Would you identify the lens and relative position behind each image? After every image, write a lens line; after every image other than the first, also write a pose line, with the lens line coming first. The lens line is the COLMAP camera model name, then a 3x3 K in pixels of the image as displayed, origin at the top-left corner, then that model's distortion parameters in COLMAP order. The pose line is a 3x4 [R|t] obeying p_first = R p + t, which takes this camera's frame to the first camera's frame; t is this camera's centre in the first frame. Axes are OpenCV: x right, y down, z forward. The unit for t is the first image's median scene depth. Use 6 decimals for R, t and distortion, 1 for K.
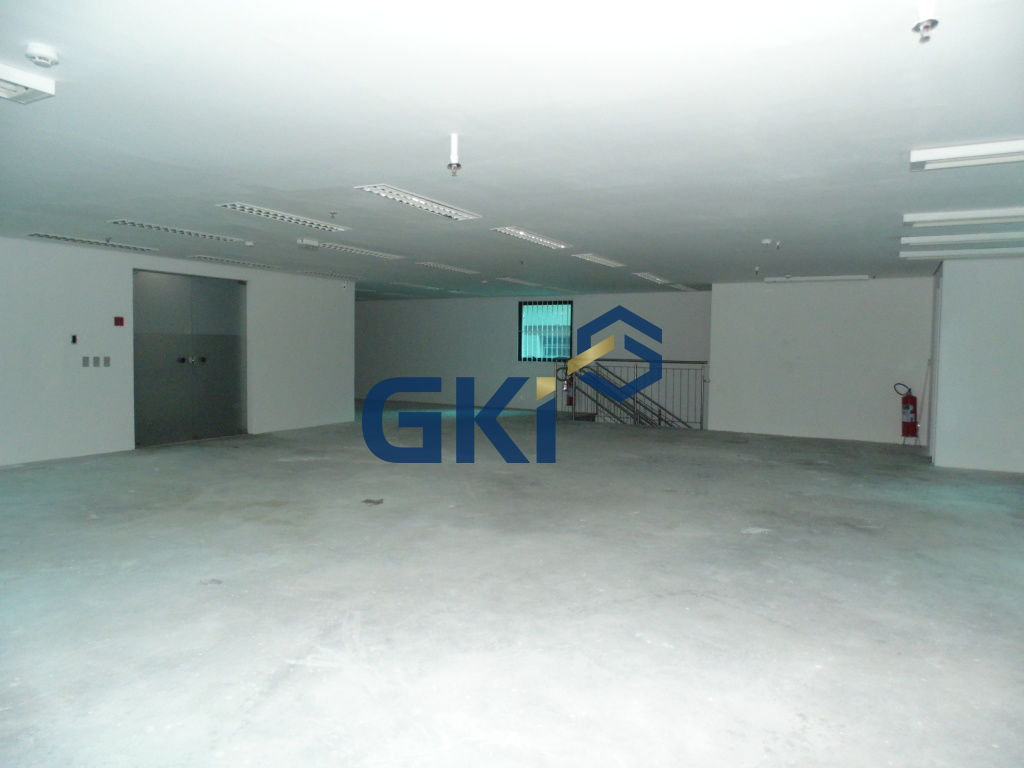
lens RADIAL K [[687.4, 0, 520.6], [0, 687.4, 380.6], [0, 0, 1]] dist [-0.005103, -0.000421]
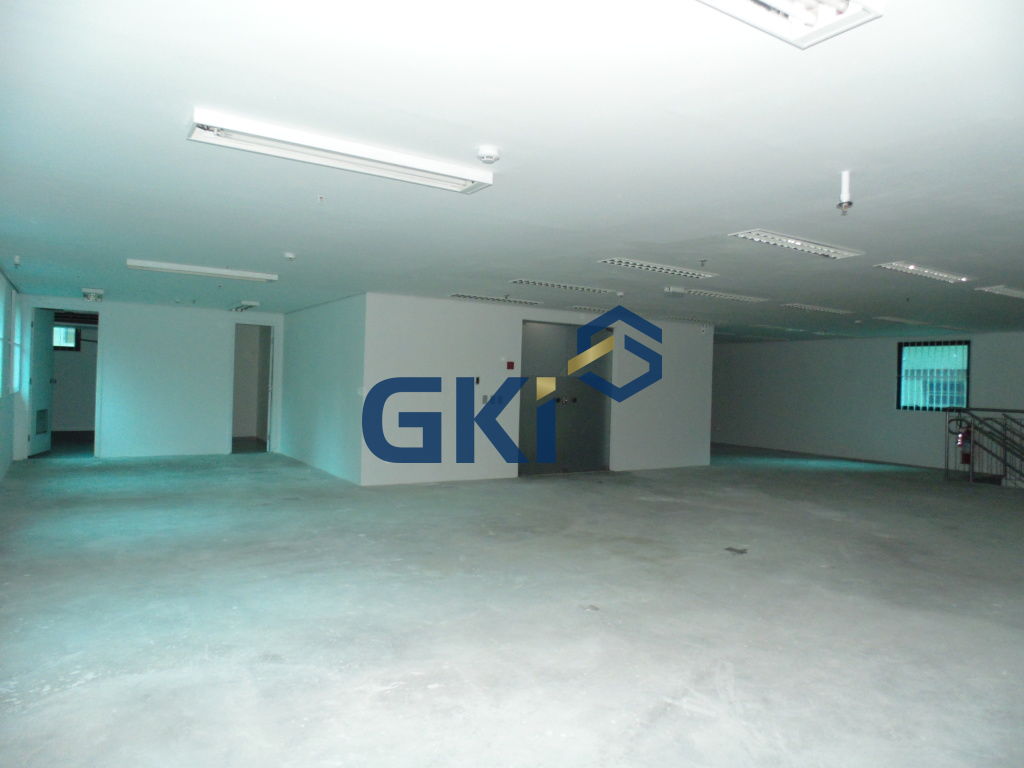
lens RADIAL K [[687.4, 0, 520.6], [0, 687.4, 380.6], [0, 0, 1]] dist [-0.005103, -0.000421]
pose [[0.879688, 0.010157, -0.475443, -0.021978], [-0.039307, 0.997904, -0.051409, -0.002261], [0.473924, 0.063913, 0.878243, -0.016130]]
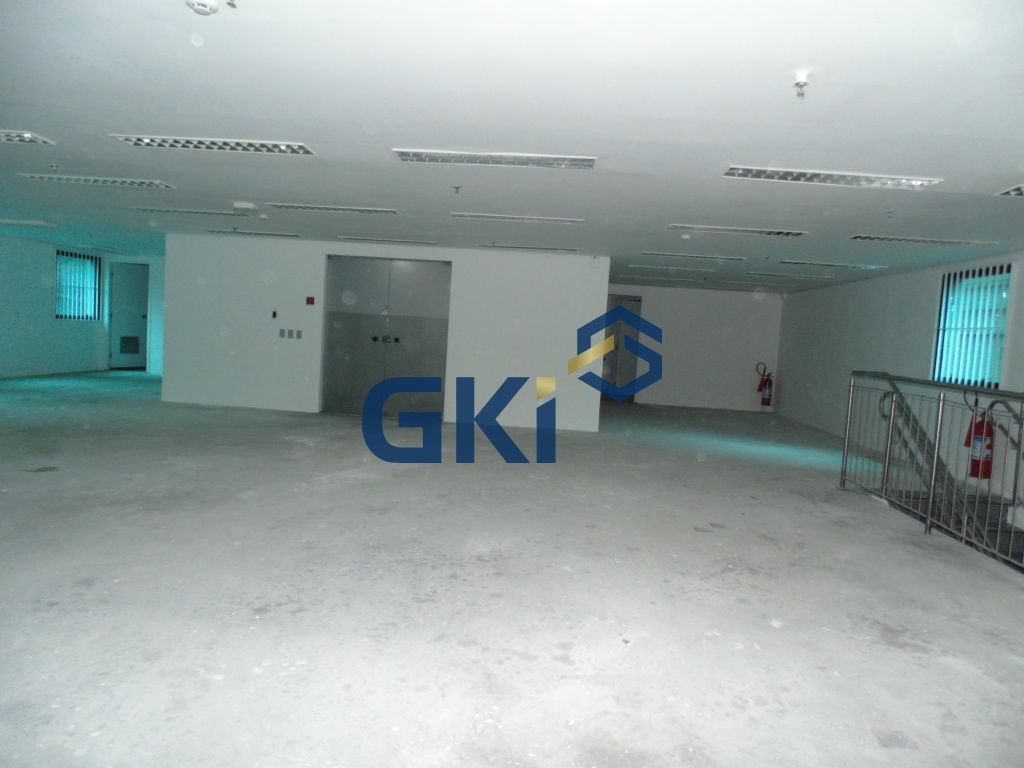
lens RADIAL K [[687.4, 0, 520.6], [0, 687.4, 380.6], [0, 0, 1]] dist [-0.005103, -0.000421]
pose [[0.429991, 0.071530, -0.899995, 0.836230], [-0.093174, 0.995050, 0.034569, -0.032577], [0.898012, 0.068992, 0.434527, 1.082081]]
